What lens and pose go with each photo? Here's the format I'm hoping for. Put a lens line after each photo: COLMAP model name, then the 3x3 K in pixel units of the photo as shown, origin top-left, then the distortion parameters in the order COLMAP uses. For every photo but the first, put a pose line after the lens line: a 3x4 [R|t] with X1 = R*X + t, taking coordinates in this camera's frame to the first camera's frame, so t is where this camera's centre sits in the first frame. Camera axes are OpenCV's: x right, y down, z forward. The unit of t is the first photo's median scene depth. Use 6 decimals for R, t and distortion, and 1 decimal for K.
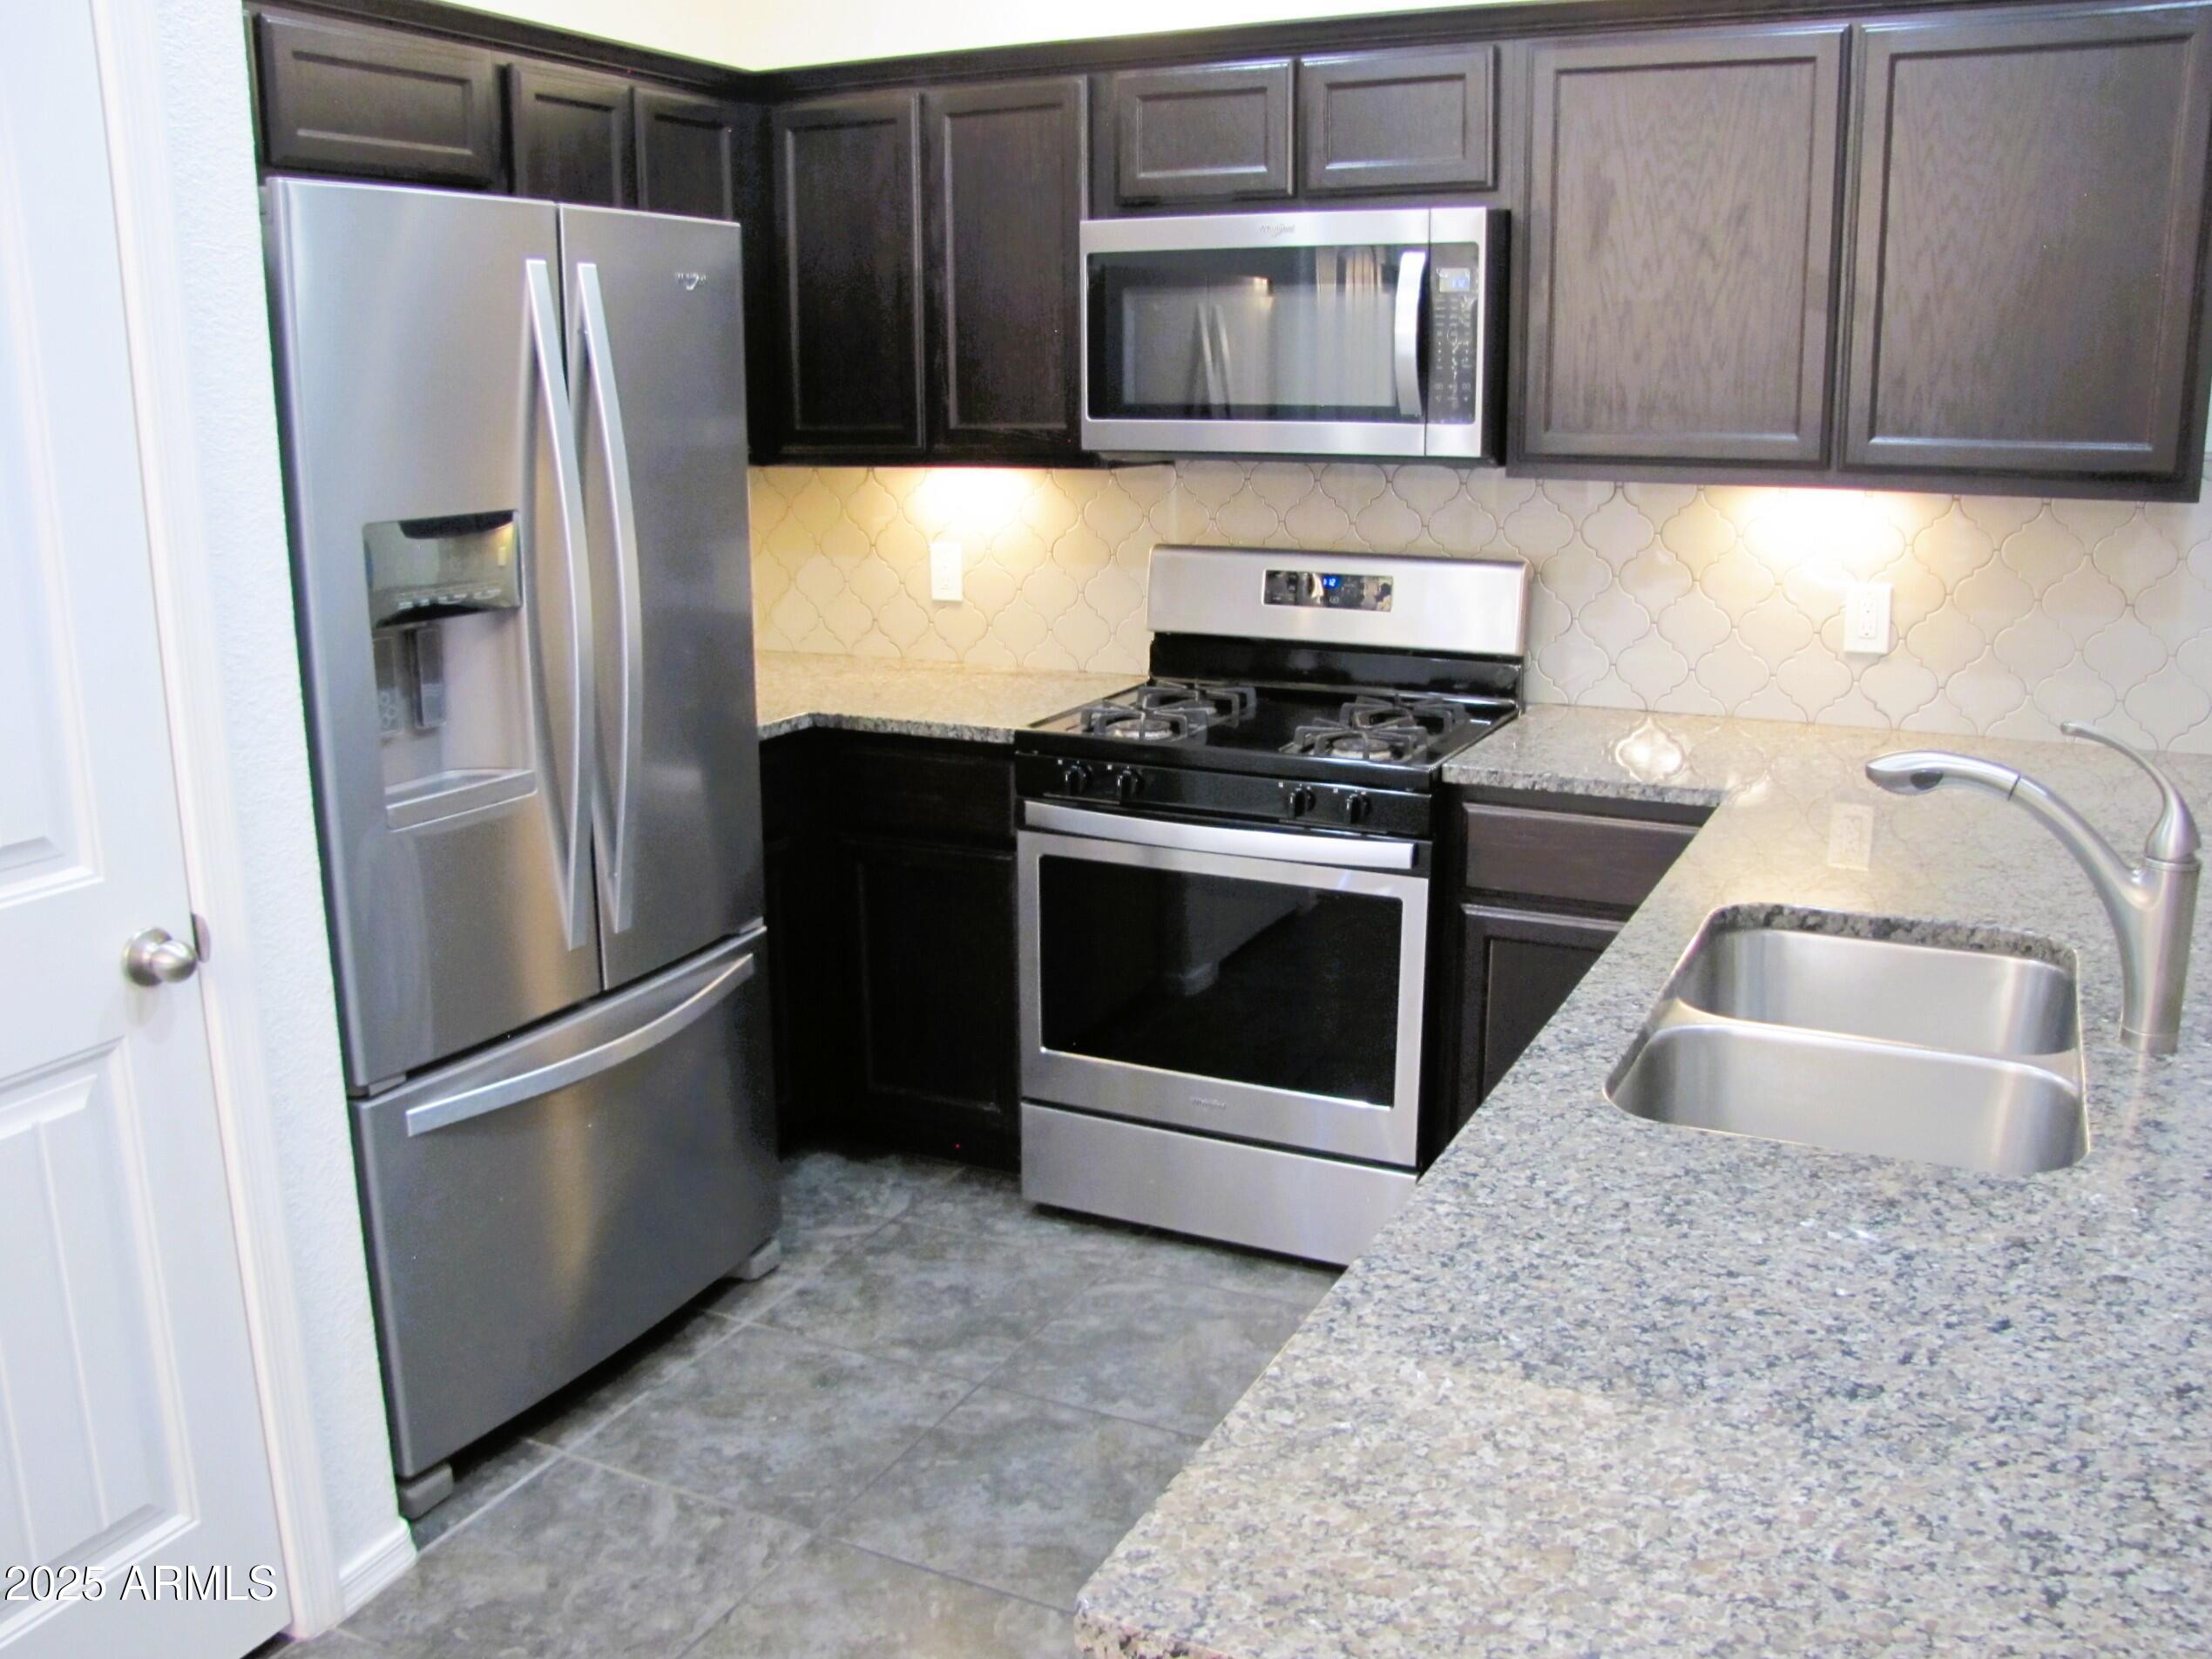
lens RADIAL K [[1876.4, 0, 1117.2], [0, 1876.4, 818.2], [0, 0, 1]] dist [-0.156406, 0.133167]
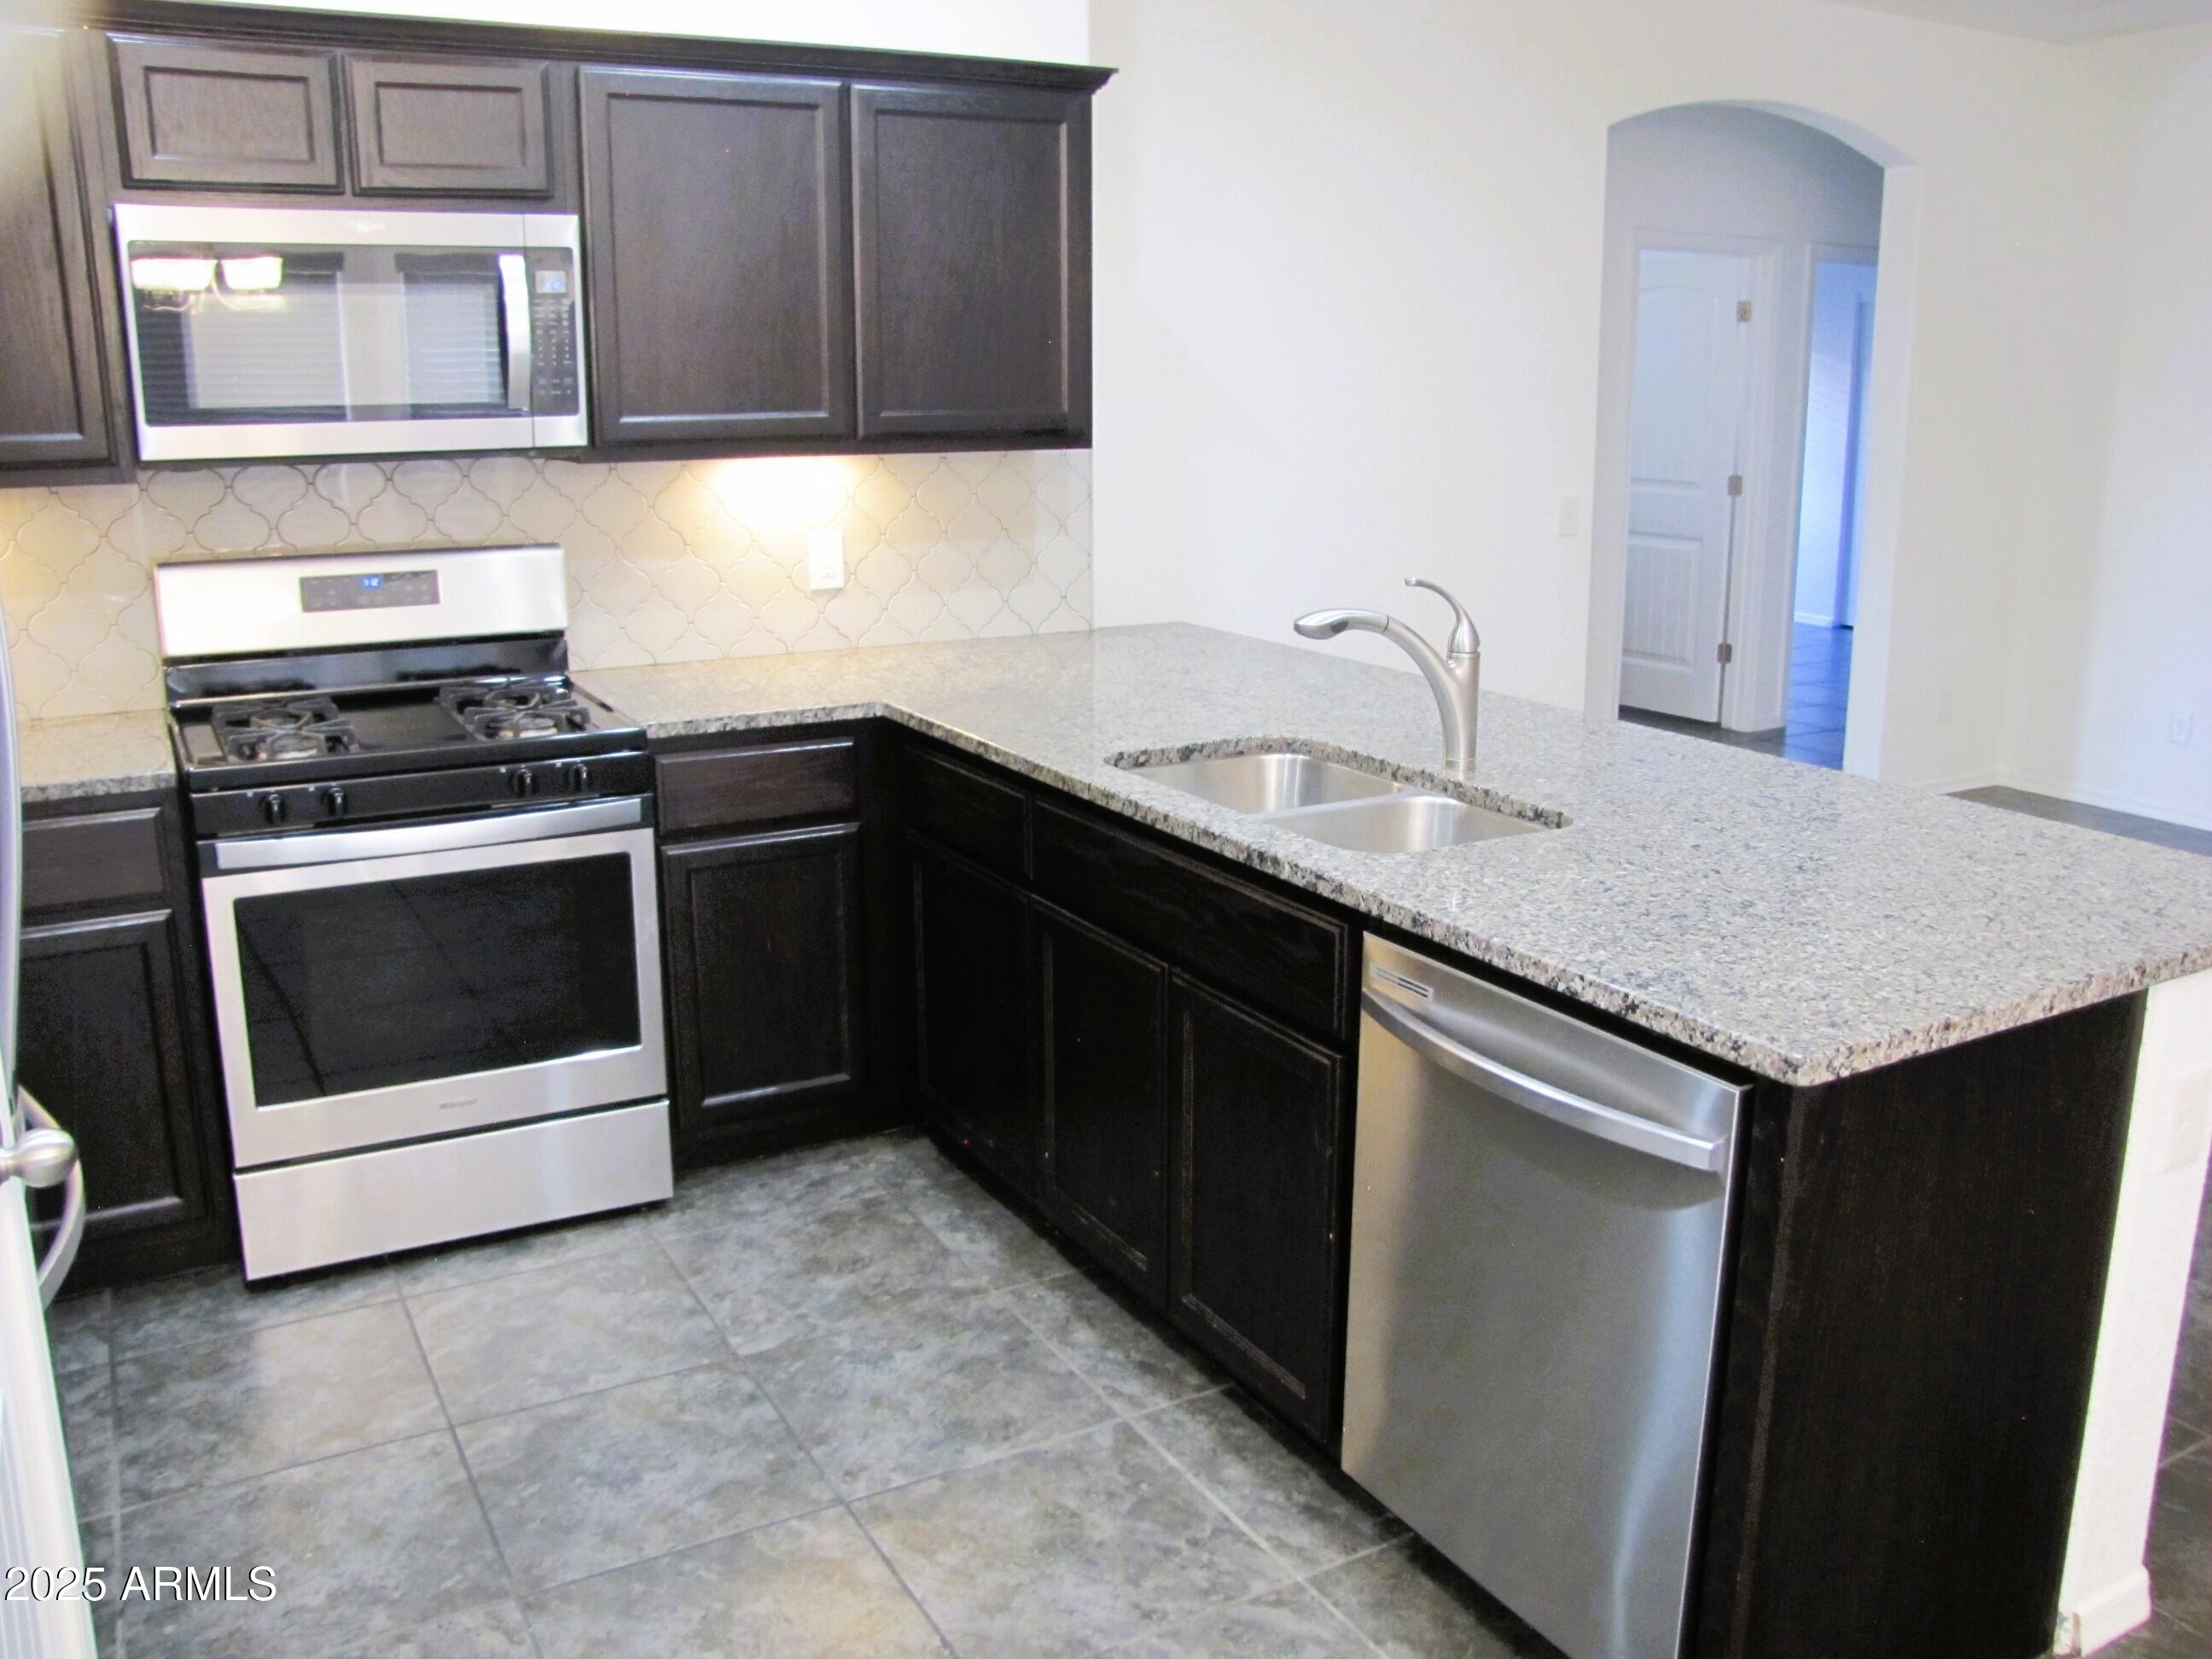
lens RADIAL K [[1876.3, 0, 1091.3], [0, 1876.3, 821.0], [0, 0, 1]] dist [-0.156406, 0.133167]
pose [[0.577851, -0.189375, 0.793868, -0.543276], [0.184471, 0.977841, 0.098986, -0.031699], [-0.795021, 0.089246, 0.599980, 0.136342]]
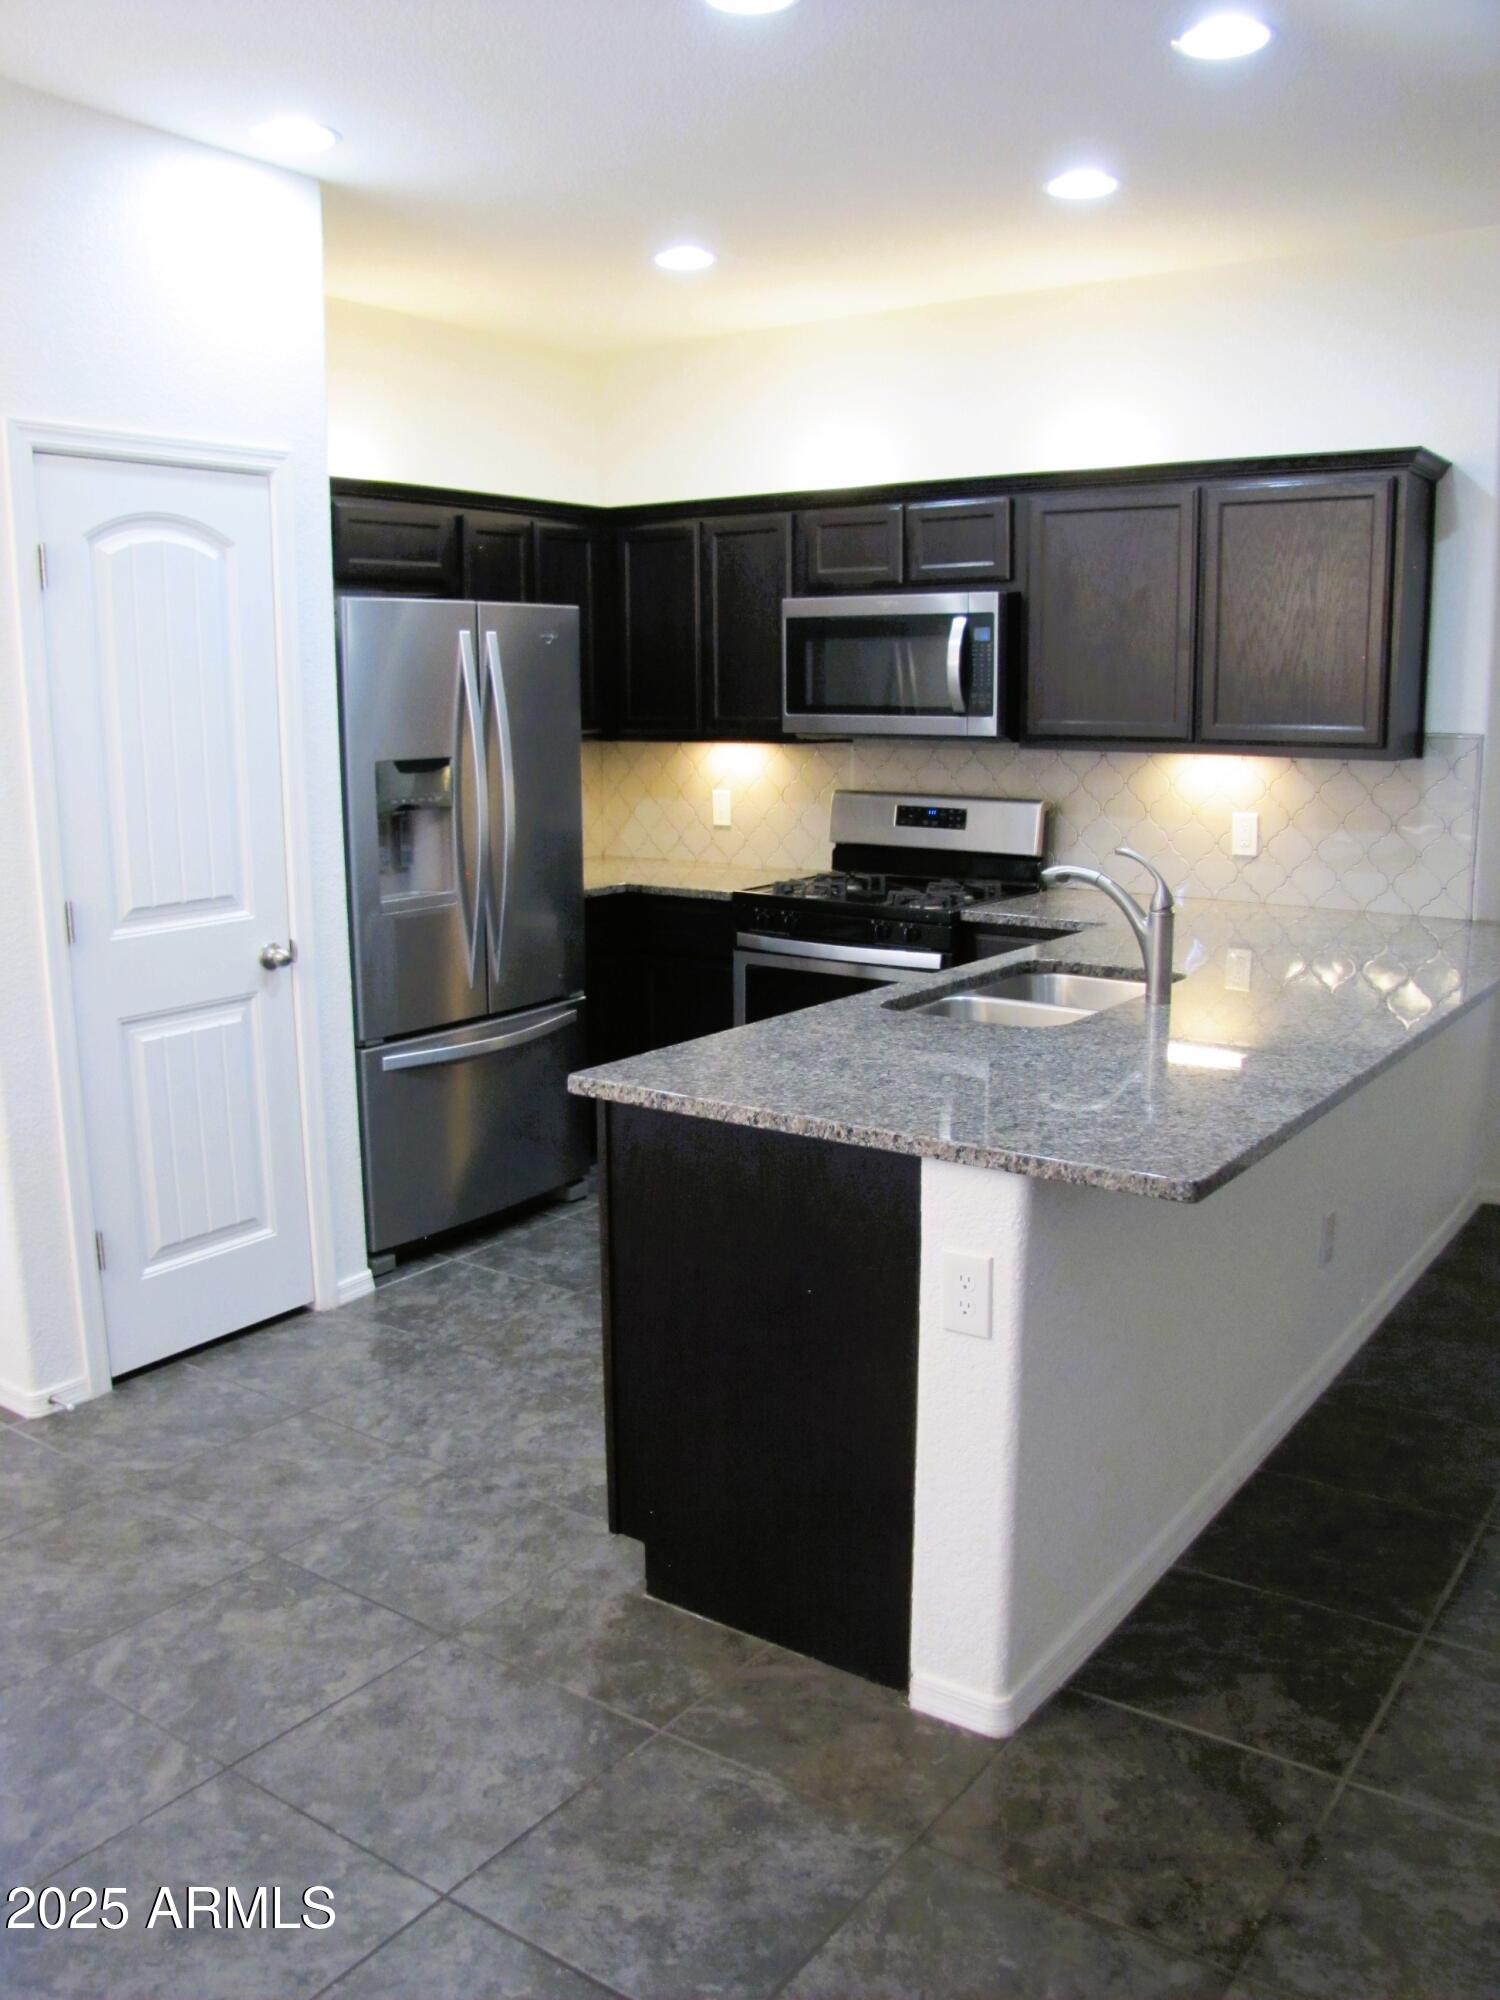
lens RADIAL K [[1696.5, 0, 745.3], [0, 1696.5, 1041.5], [0, 0, 1]] dist [-0.156406, 0.133167]
pose [[0.985086, 0.034039, -0.168663, 0.242706], [-0.037602, 0.999131, -0.017974, 0.127867], [0.167905, 0.024048, 0.985510, -0.581126]]
